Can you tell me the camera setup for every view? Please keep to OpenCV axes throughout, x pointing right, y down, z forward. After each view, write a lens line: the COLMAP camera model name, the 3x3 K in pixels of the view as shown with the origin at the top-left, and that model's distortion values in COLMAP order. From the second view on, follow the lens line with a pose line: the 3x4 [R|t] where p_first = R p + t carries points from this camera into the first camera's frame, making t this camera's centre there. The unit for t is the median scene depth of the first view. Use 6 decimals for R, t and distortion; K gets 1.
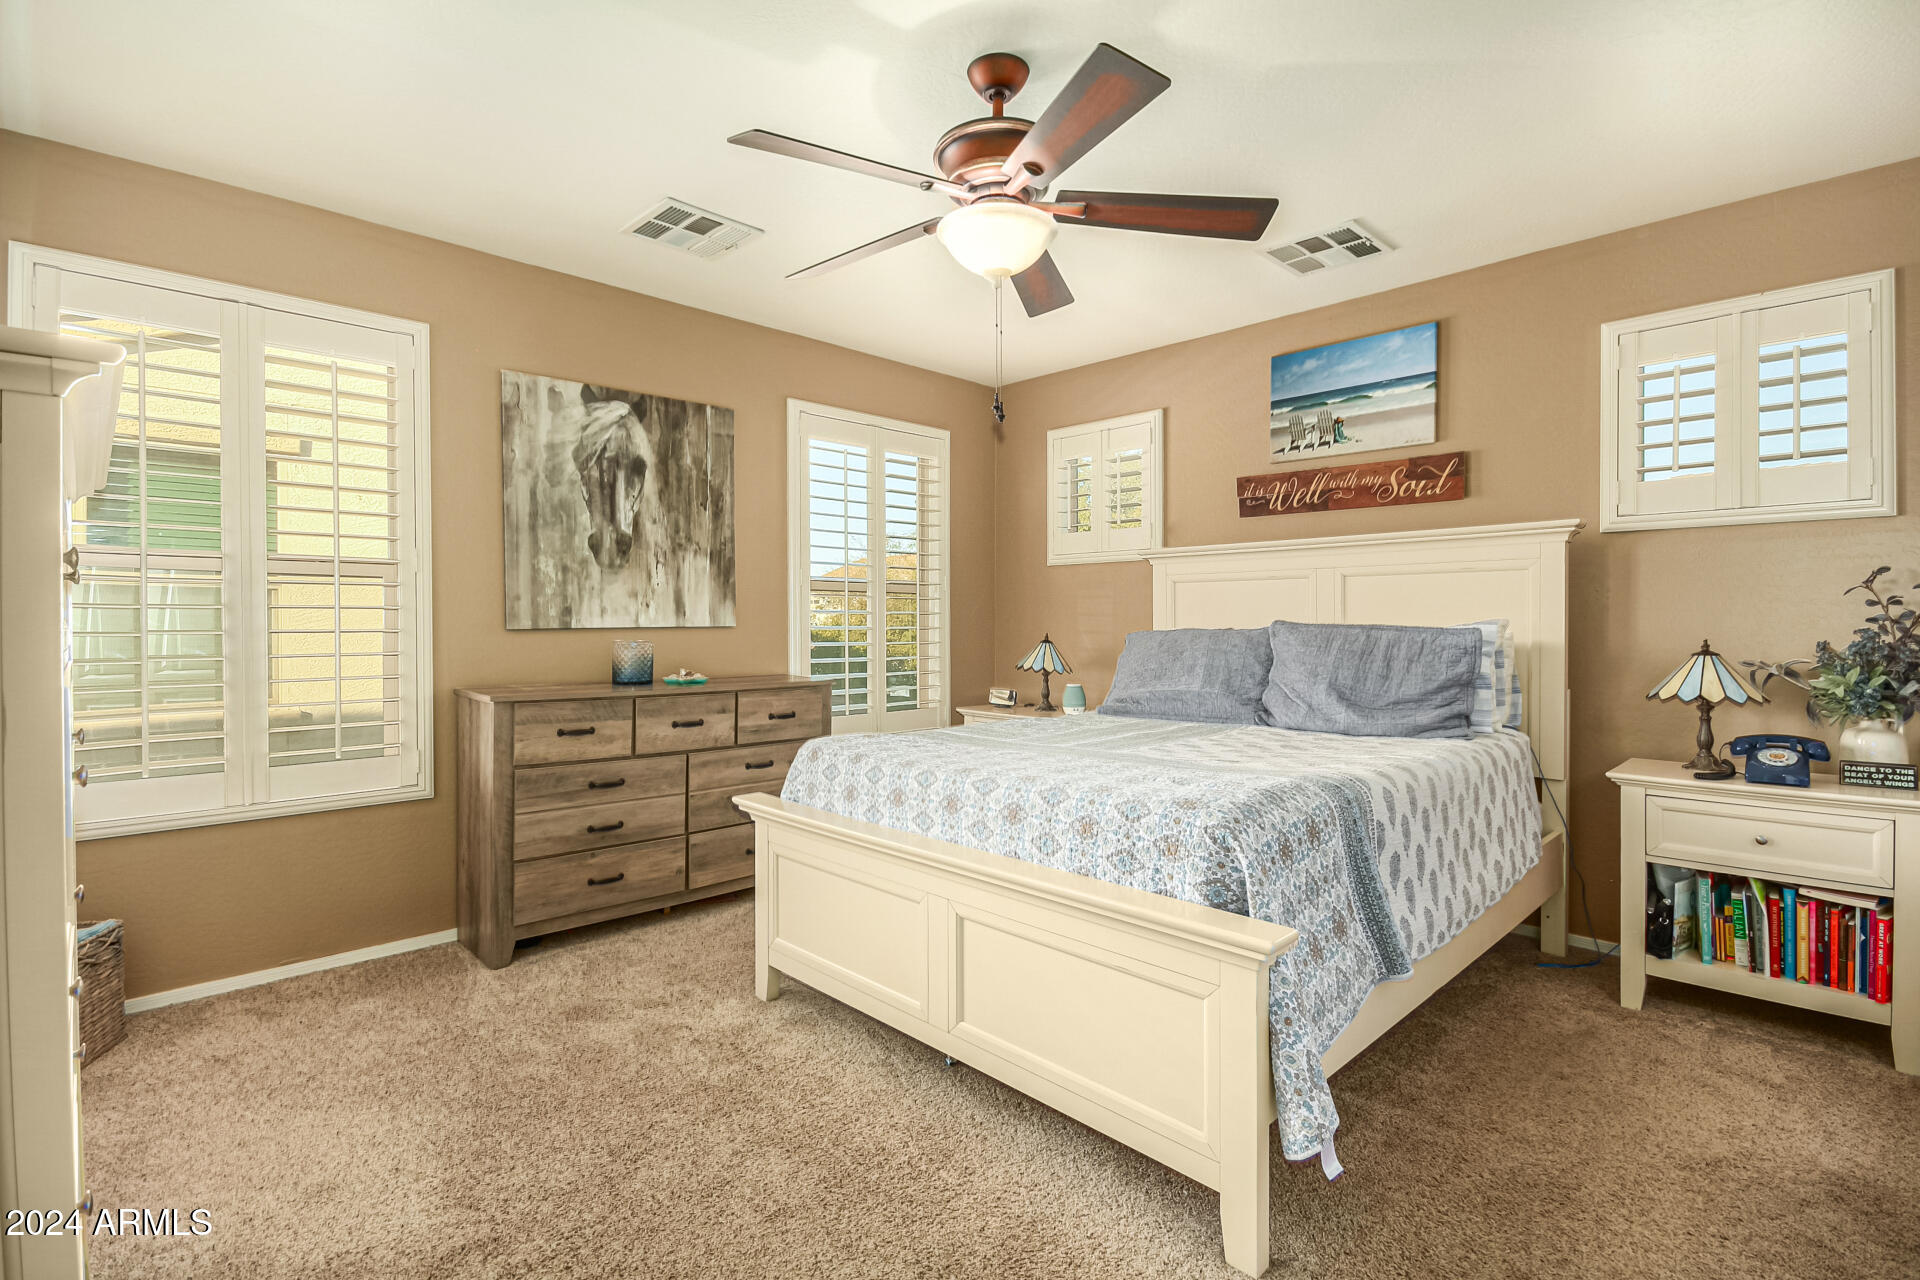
lens RADIAL K [[899.3, 0, 962.2], [0, 899.3, 621.3], [0, 0, 1]] dist [-0.001842, -0.001557]
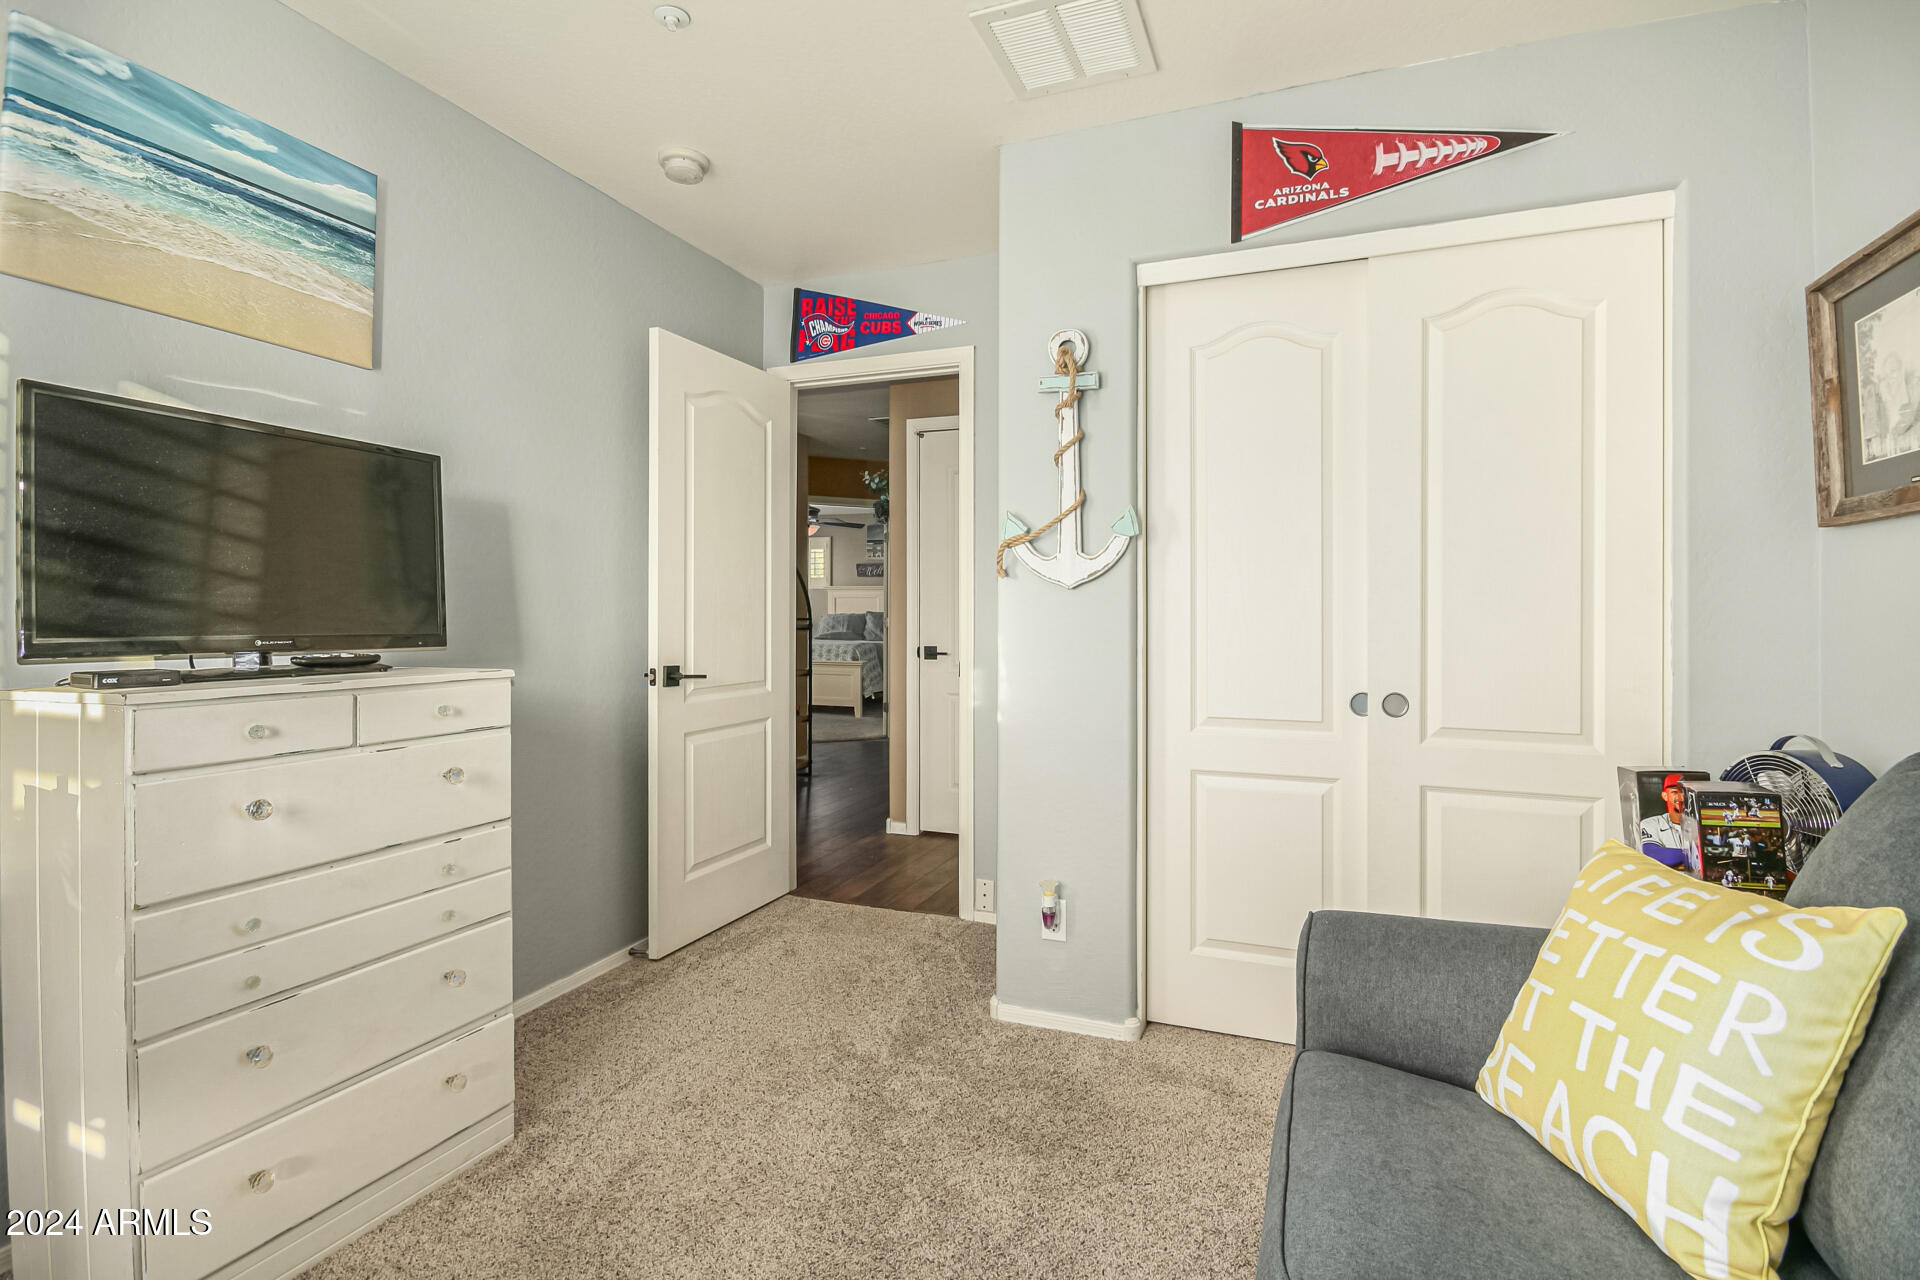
lens RADIAL K [[899.3, 0, 962.2], [0, 899.3, 621.3], [0, 0, 1]] dist [-0.001842, -0.001557]
pose [[0.914034, 0.000393, 0.405637, -0.631137], [-0.001389, 0.999997, 0.002162, 0.025797], [-0.405635, -0.002540, 0.914032, -2.025374]]
